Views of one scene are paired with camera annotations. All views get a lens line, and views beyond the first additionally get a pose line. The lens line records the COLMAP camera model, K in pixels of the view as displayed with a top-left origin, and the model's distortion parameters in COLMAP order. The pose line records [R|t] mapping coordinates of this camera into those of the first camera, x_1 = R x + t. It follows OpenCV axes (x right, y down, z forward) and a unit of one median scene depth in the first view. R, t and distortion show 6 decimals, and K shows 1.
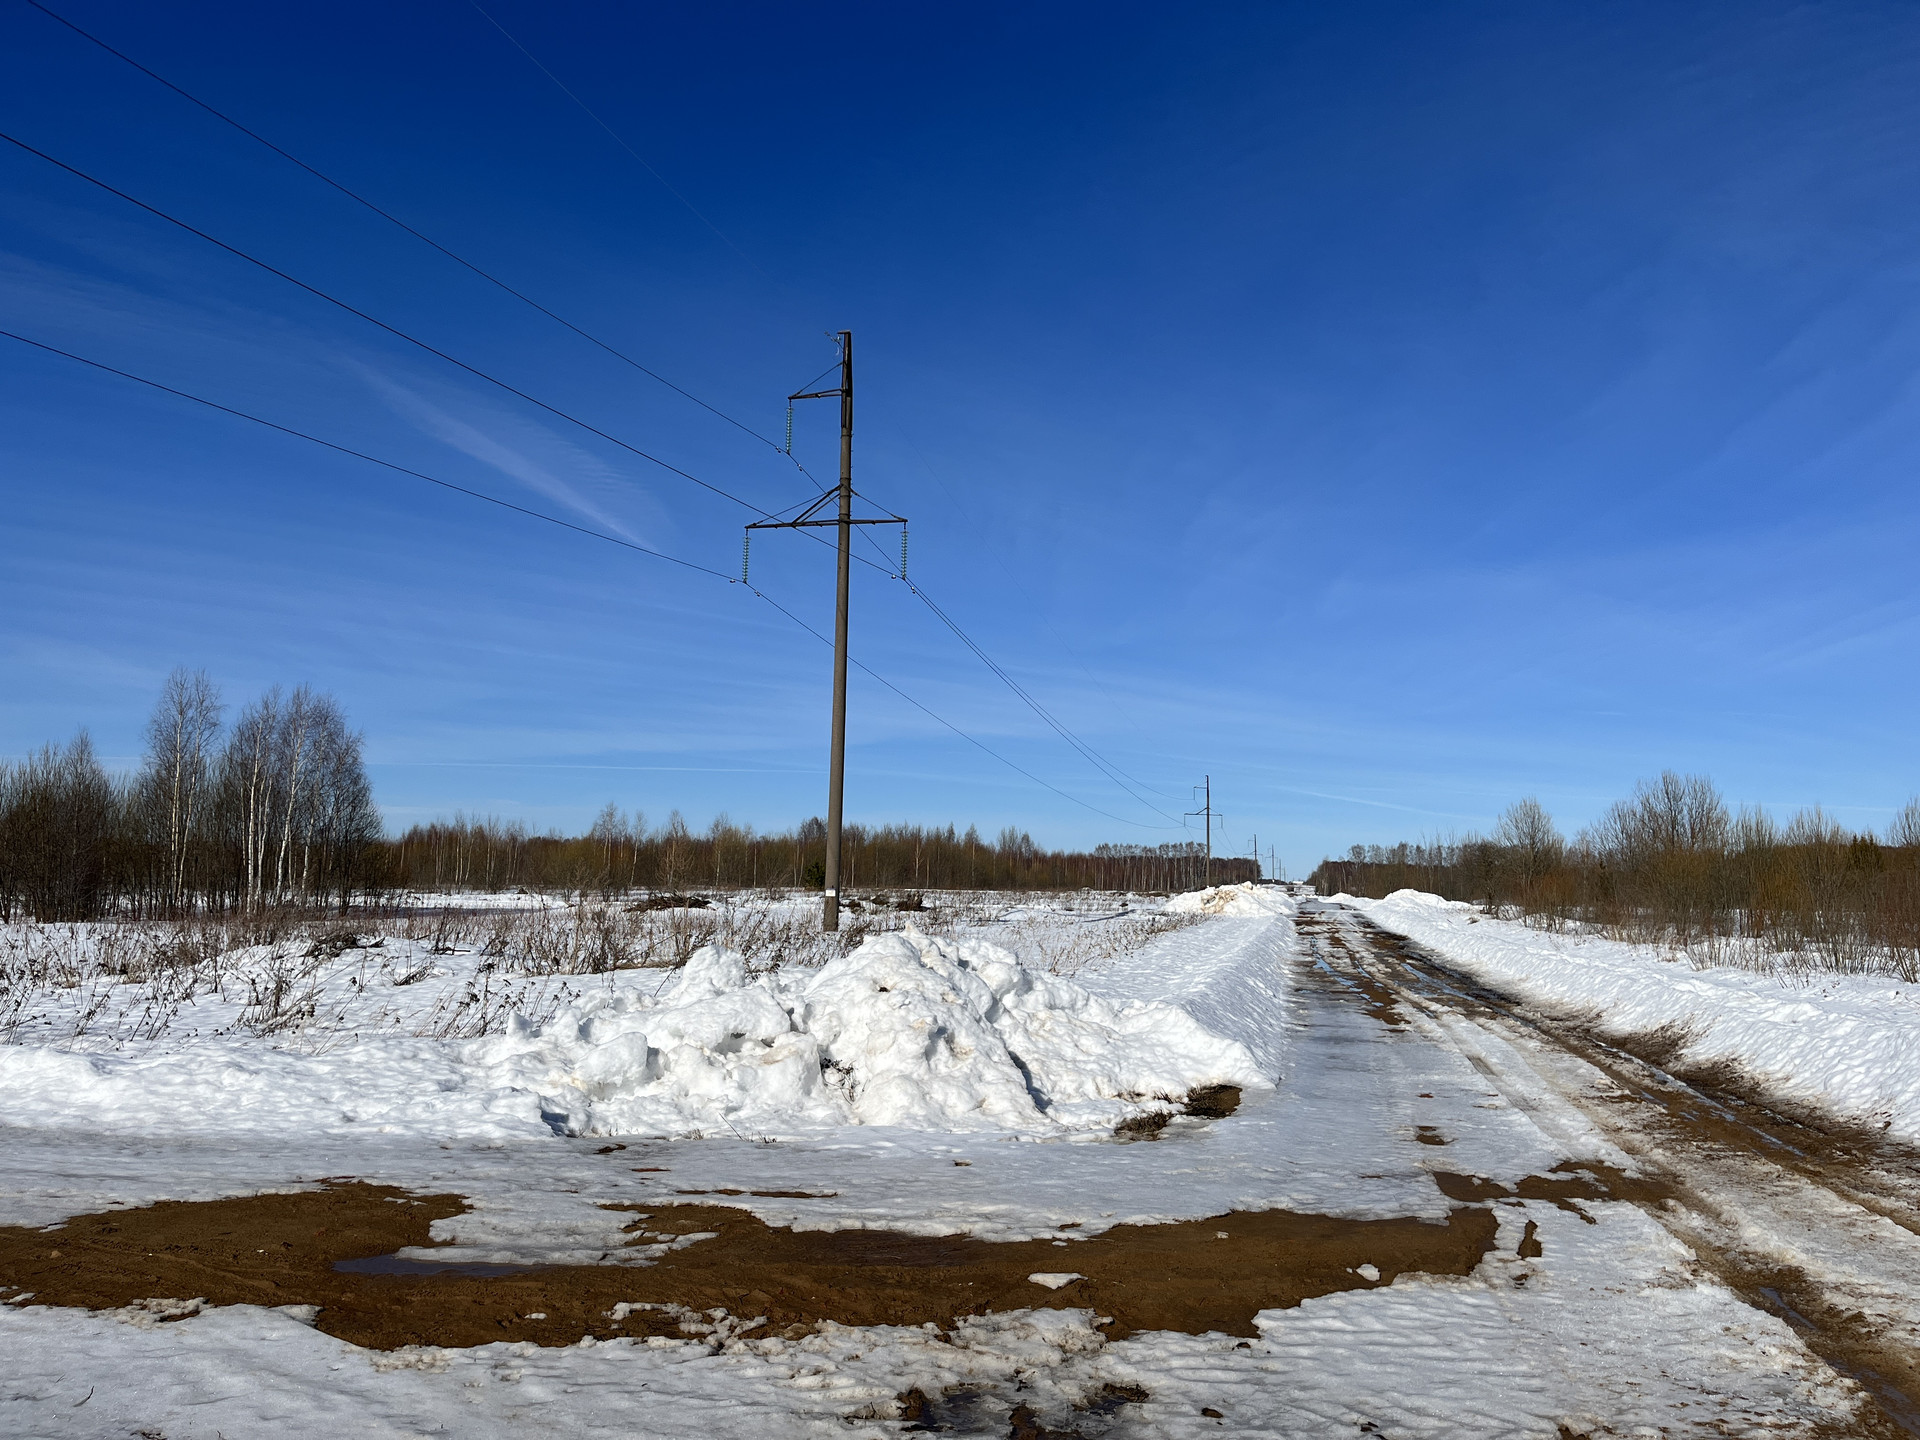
lens RADIAL K [[1461.7, 0, 965.1], [0, 1461.7, 719.6], [0, 0, 1]] dist [0.061482, -0.072909]
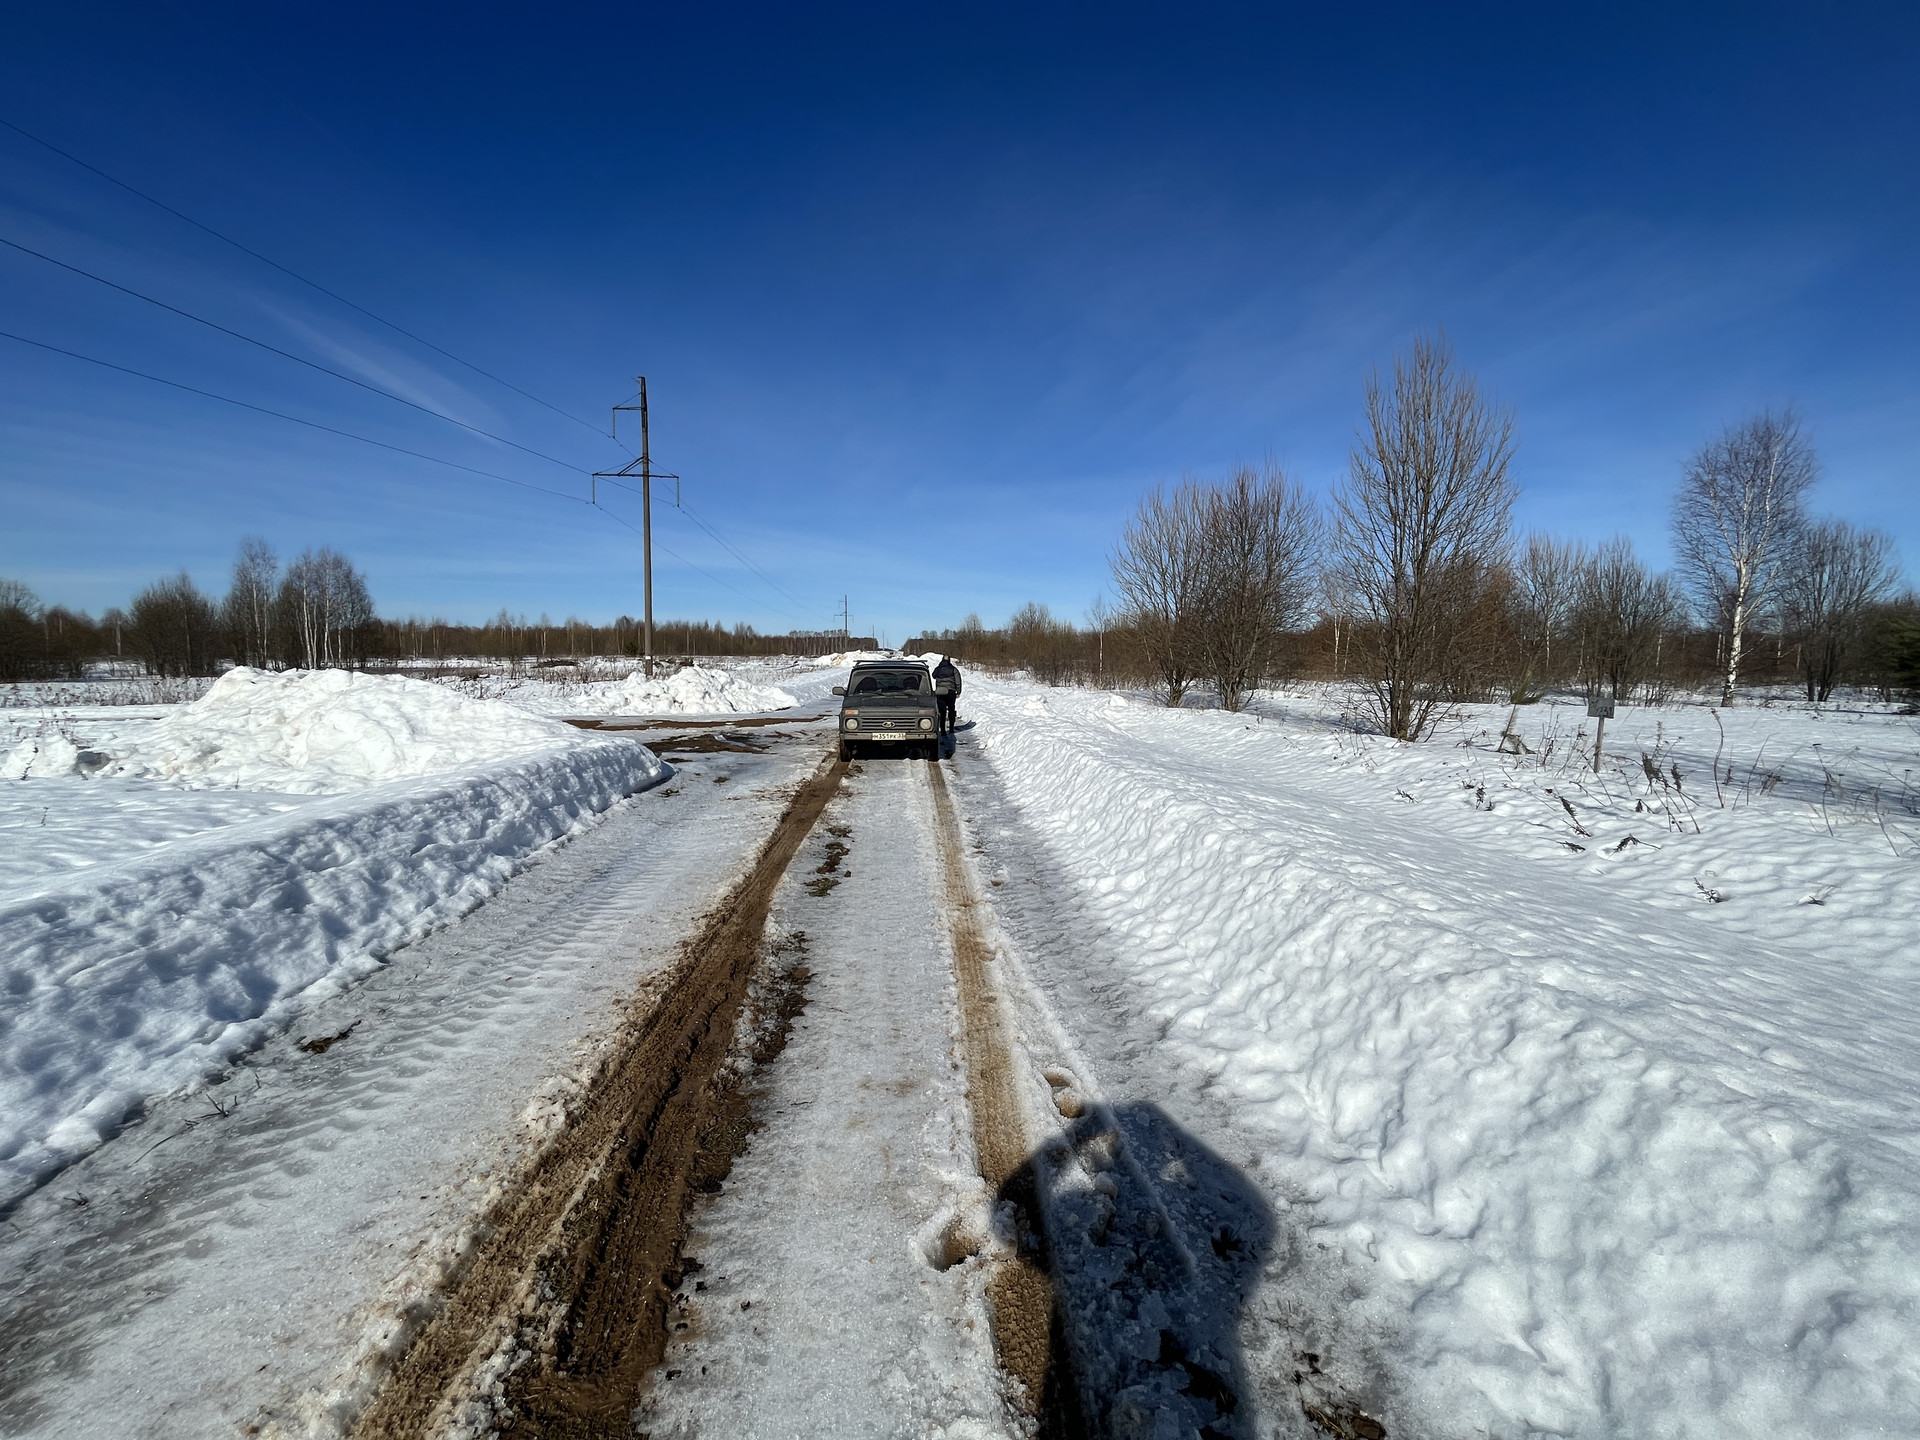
lens RADIAL K [[807.1, 0, 962.9], [0, 807.1, 718.1], [0, 0, 1]] dist [0.000568, -0.000288]
pose [[0.956478, -0.034164, 0.289799, 0.001444], [-0.022485, 0.981542, 0.189921, -0.018227], [-0.290938, -0.188171, 0.938055, -0.161369]]
